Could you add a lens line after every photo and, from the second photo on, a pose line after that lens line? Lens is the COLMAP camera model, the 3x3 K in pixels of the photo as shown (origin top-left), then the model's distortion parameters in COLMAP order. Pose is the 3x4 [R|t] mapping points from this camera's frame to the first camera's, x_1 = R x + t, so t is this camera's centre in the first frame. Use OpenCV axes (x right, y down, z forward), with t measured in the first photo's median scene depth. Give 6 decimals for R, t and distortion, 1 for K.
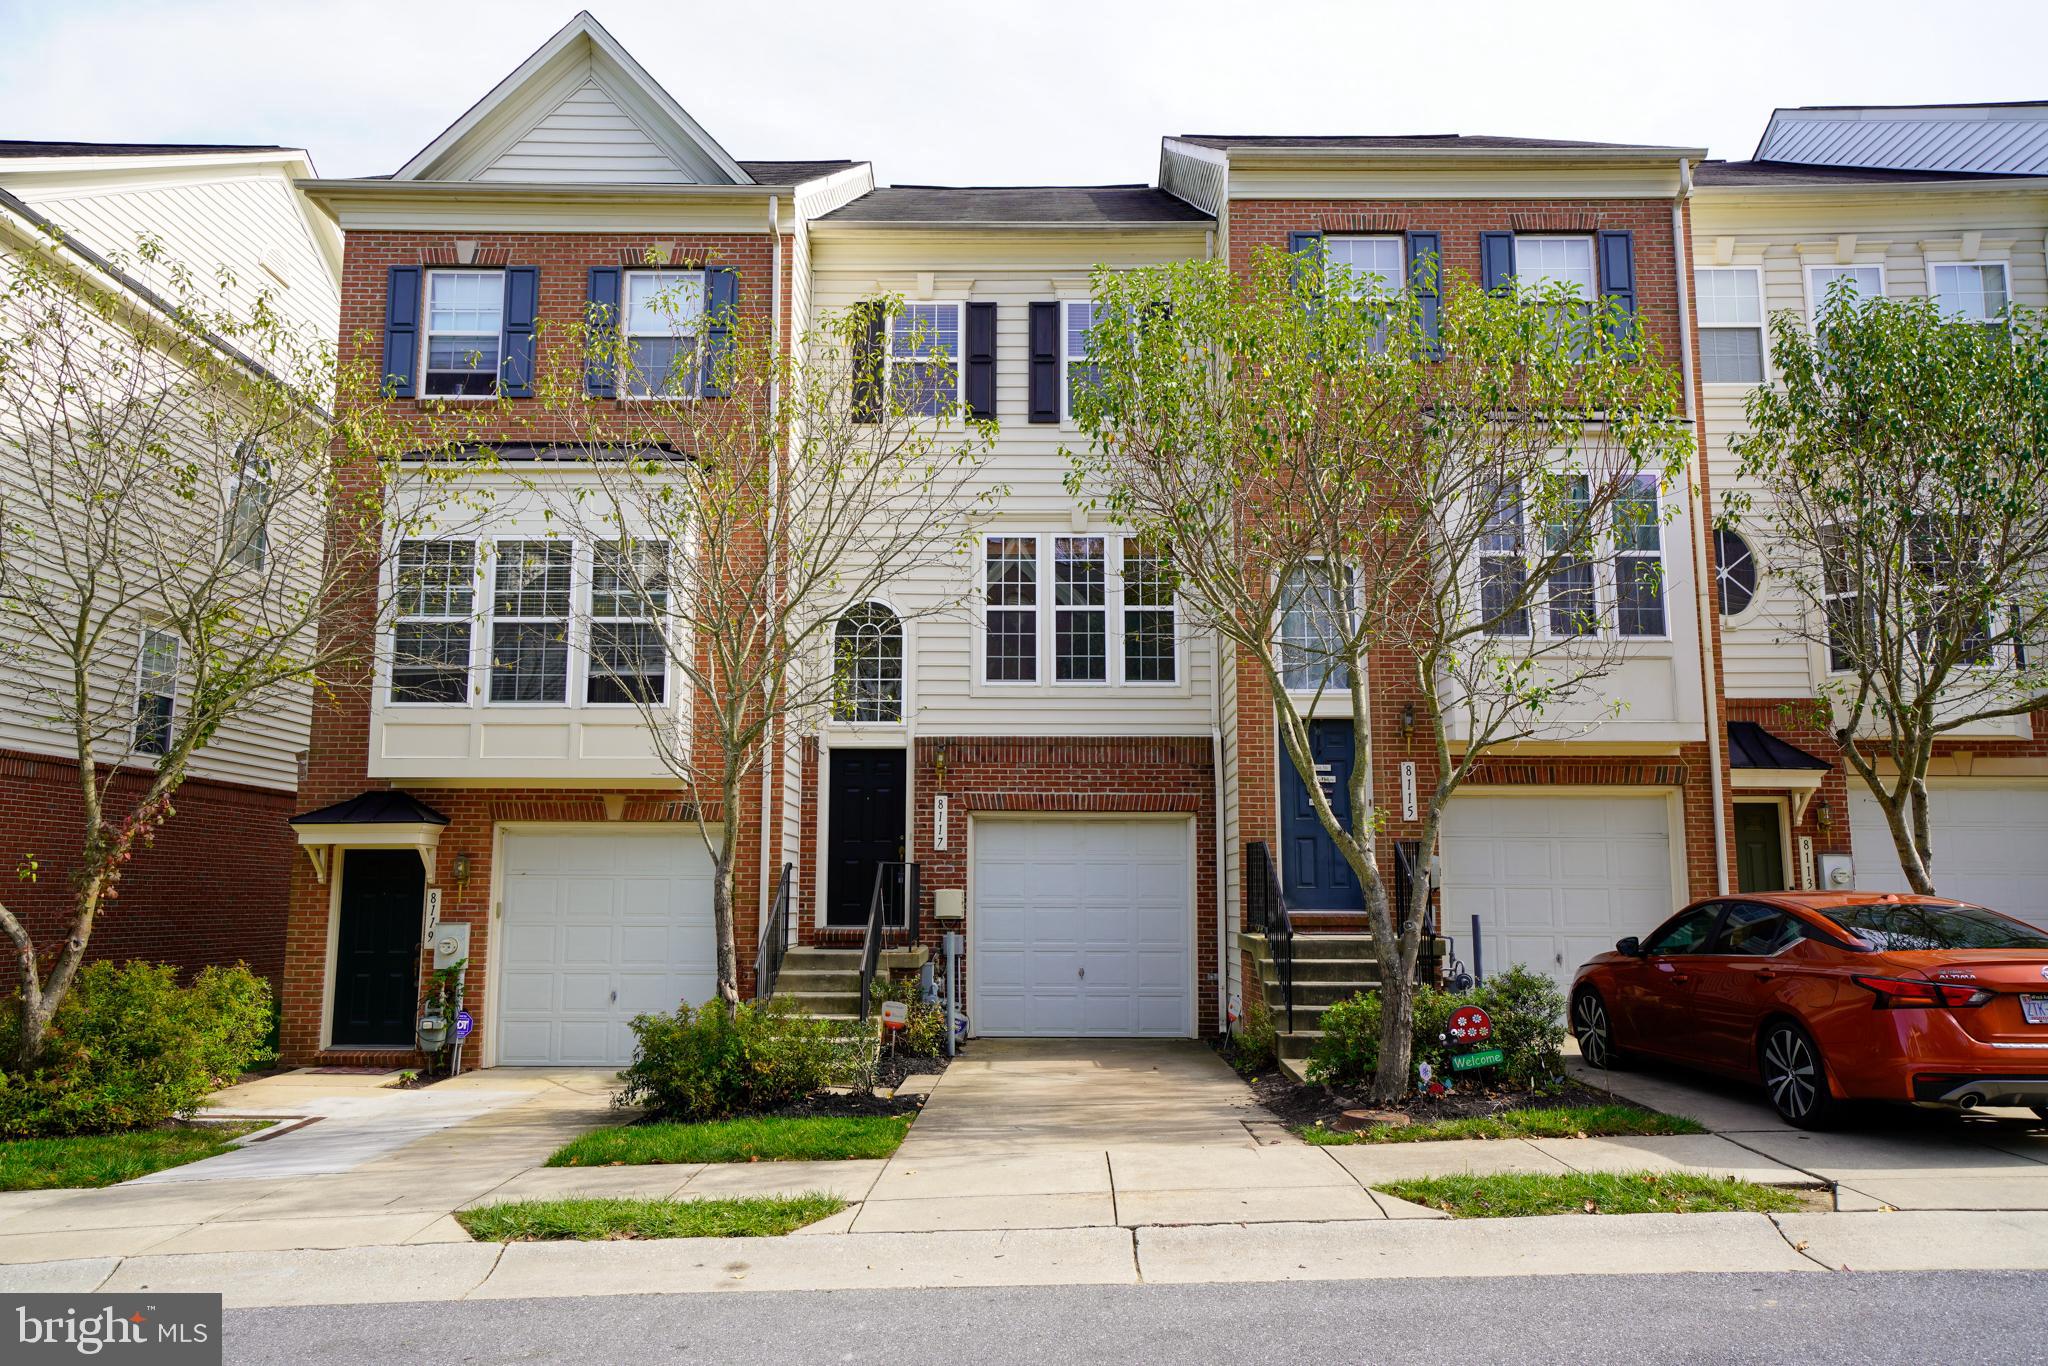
lens RADIAL K [[1473.4, 0, 1024.4], [0, 1473.4, 685.4], [0, 0, 1]] dist [0.009400, 0.018495]
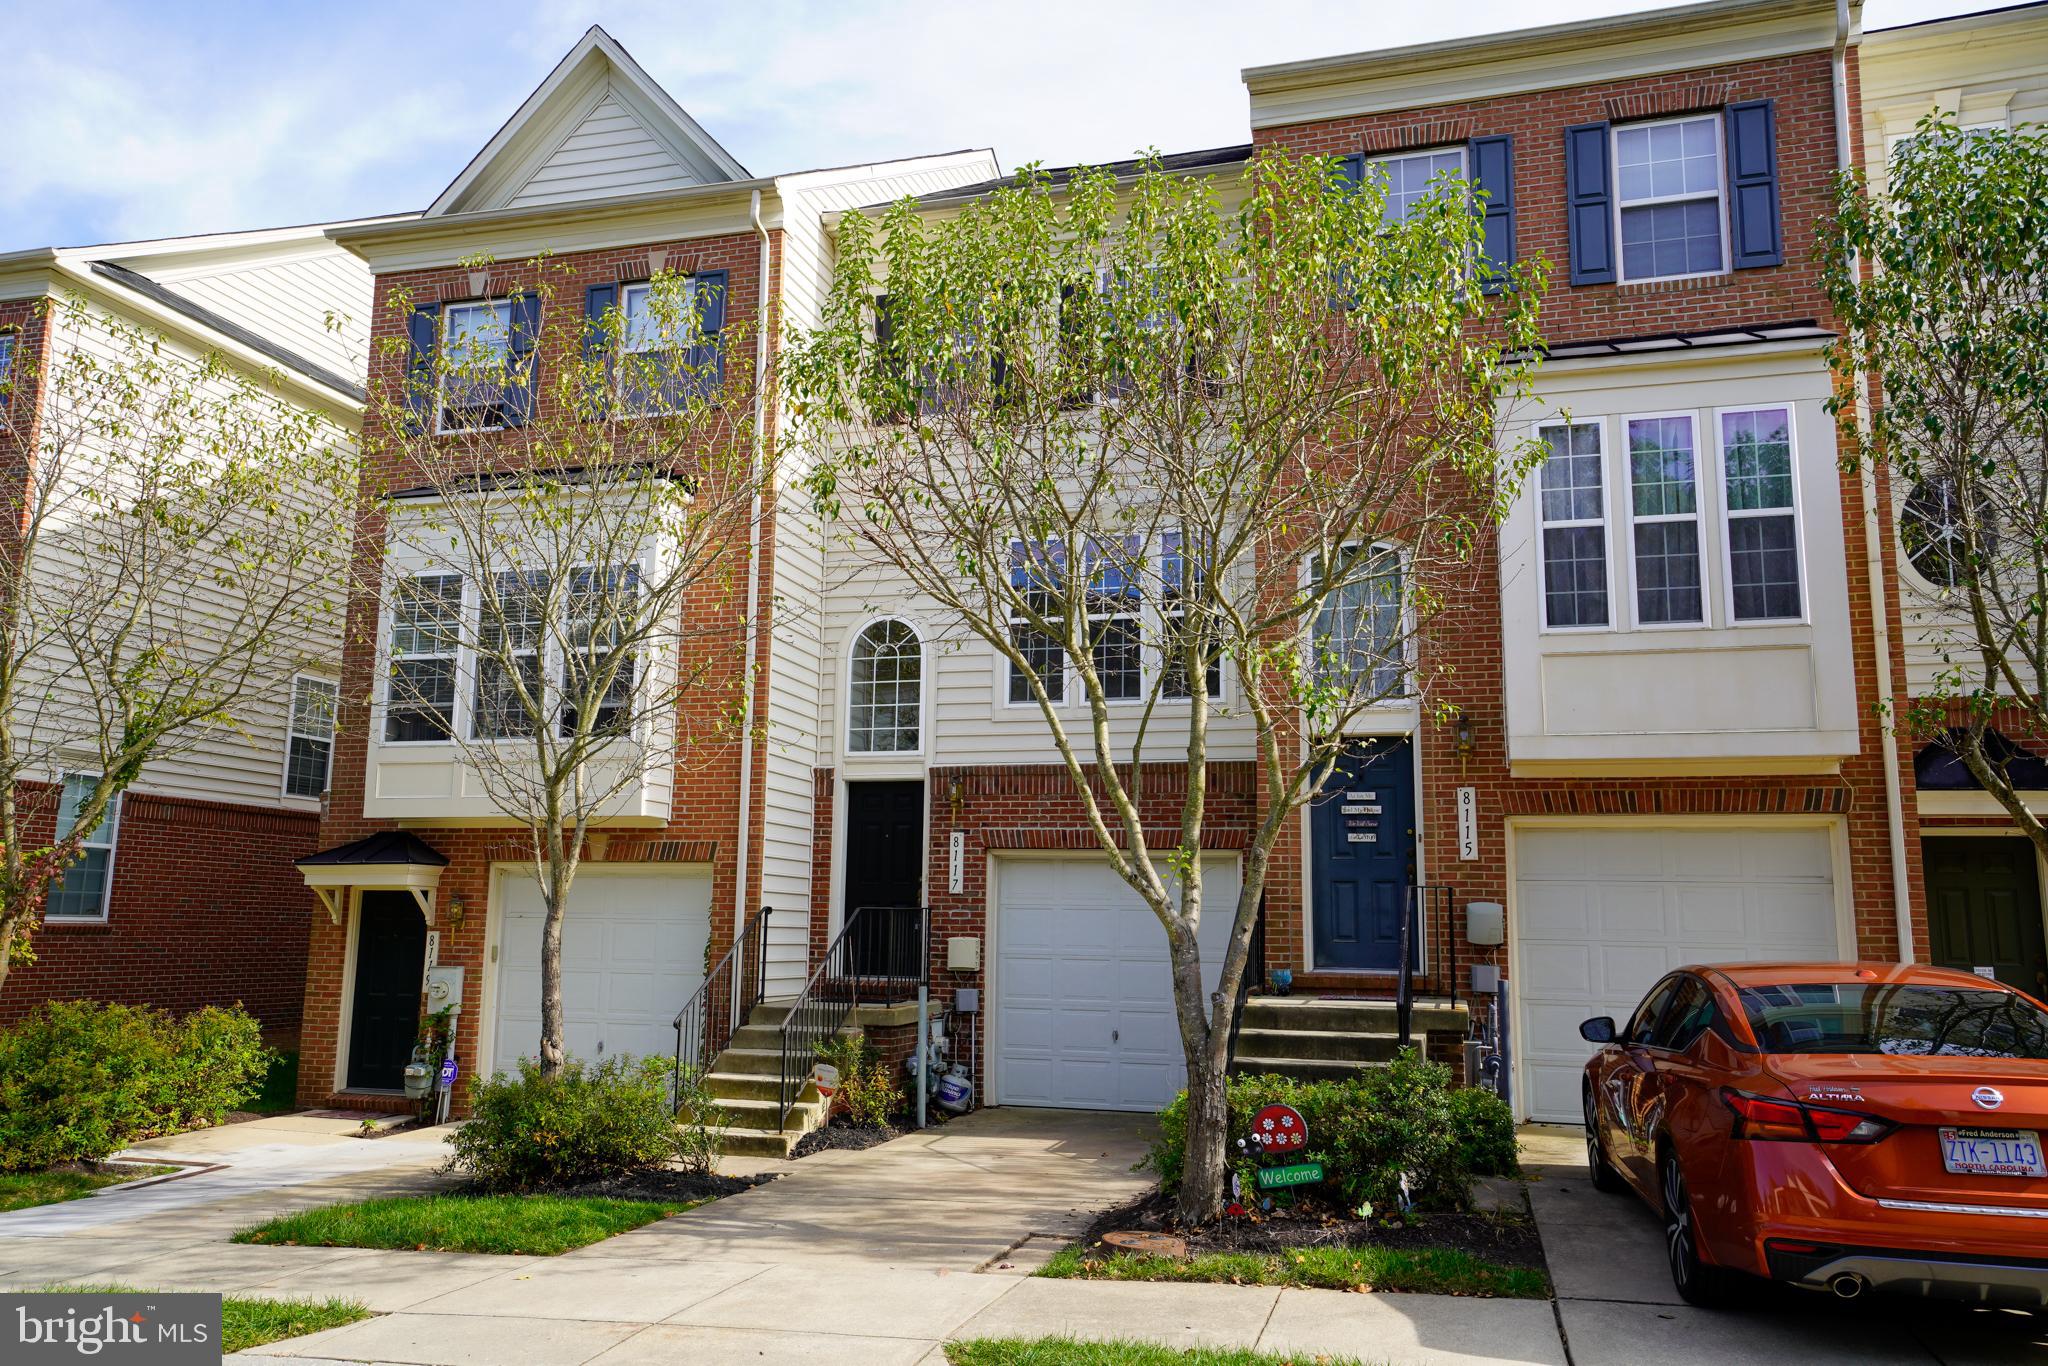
lens RADIAL K [[1534.4, 0, 1021.9], [0, 1534.4, 685.3], [0, 0, 1]] dist [0.019475, 0.012070]
pose [[0.961151, -0.032578, -0.274094, 0.258716], [0.027498, 0.999372, -0.022356, 0.008063], [0.274650, 0.013950, 0.961443, 0.120602]]
